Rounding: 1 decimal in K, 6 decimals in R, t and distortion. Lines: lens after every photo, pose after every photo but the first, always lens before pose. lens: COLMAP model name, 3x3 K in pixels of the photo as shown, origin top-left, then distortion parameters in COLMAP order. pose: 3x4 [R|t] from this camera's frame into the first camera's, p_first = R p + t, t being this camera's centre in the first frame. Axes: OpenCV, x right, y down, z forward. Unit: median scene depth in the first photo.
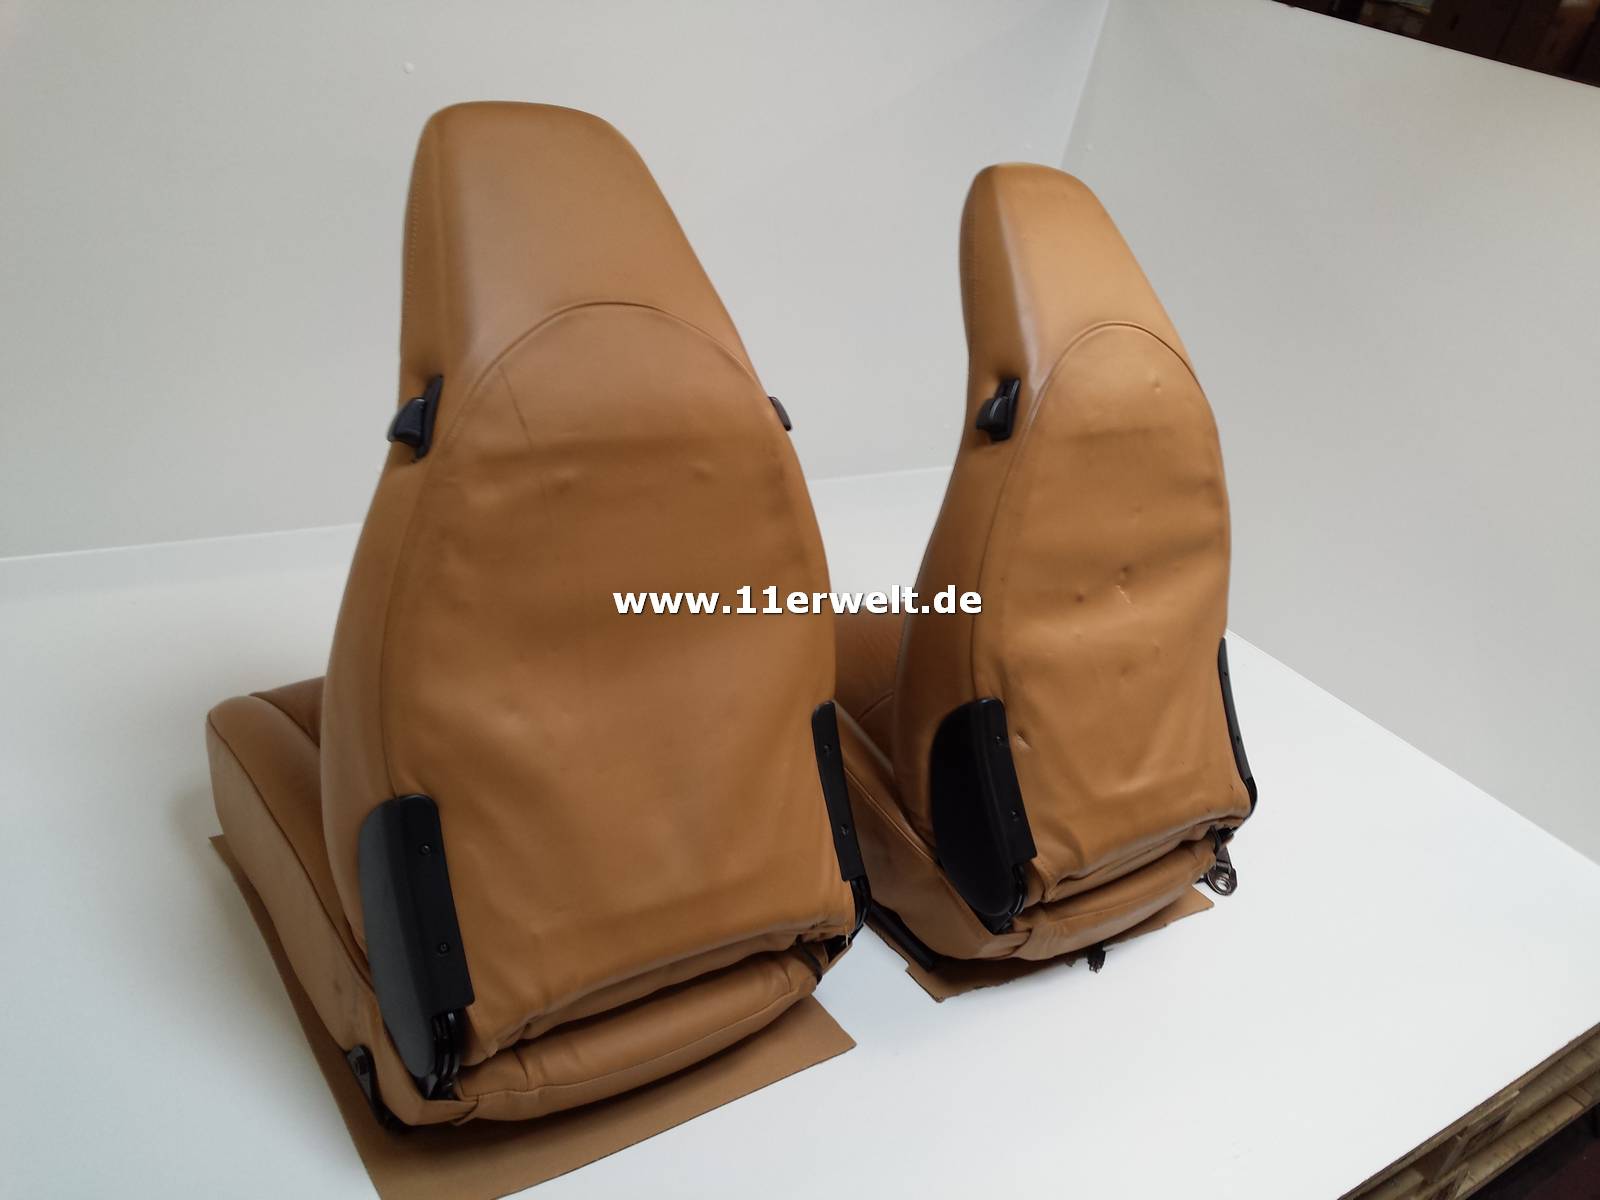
lens RADIAL K [[1416.5, 0, 804.4], [0, 1416.5, 609.1], [0, 0, 1]] dist [0.039098, -0.017011]
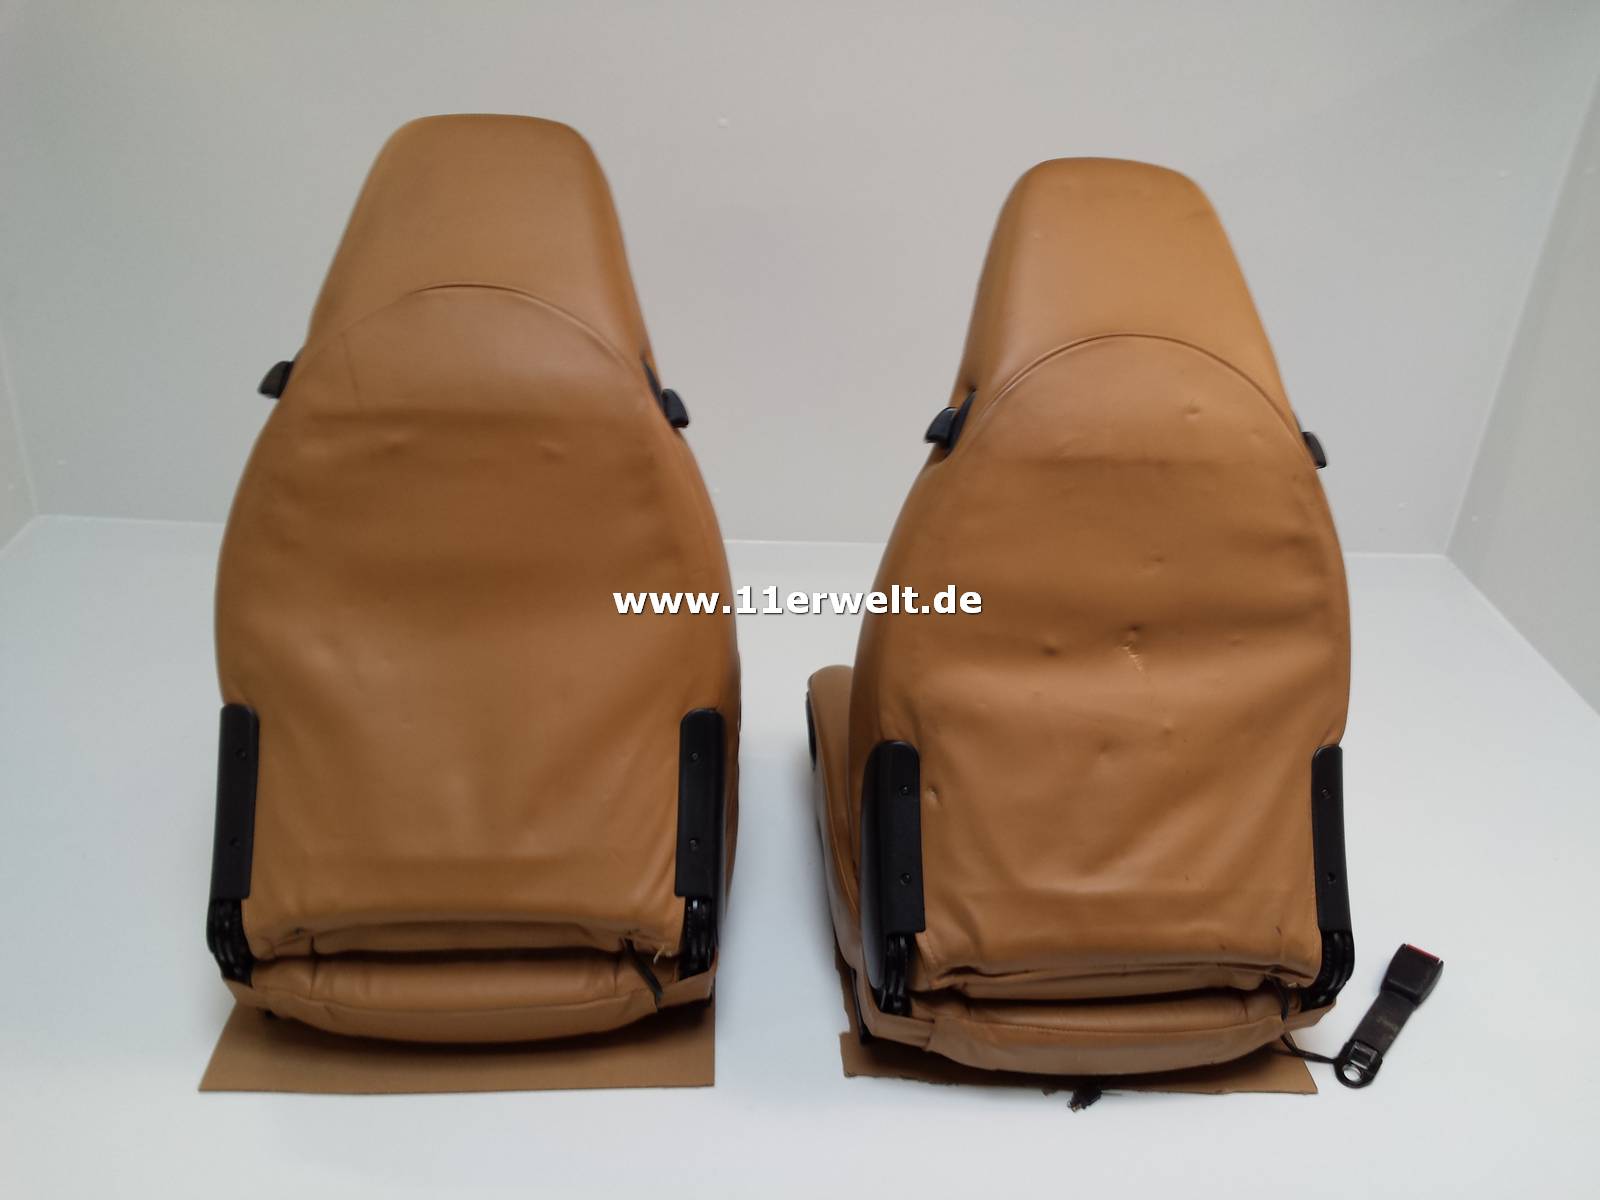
lens RADIAL K [[1416.5, 0, 805.2], [0, 1416.5, 592.0], [0, 0, 1]] dist [0.039098, -0.017011]
pose [[0.833214, 0.110675, -0.541762, 0.547585], [-0.150548, 0.988157, -0.029670, 0.005113], [0.532062, 0.106283, 0.840008, 0.208494]]
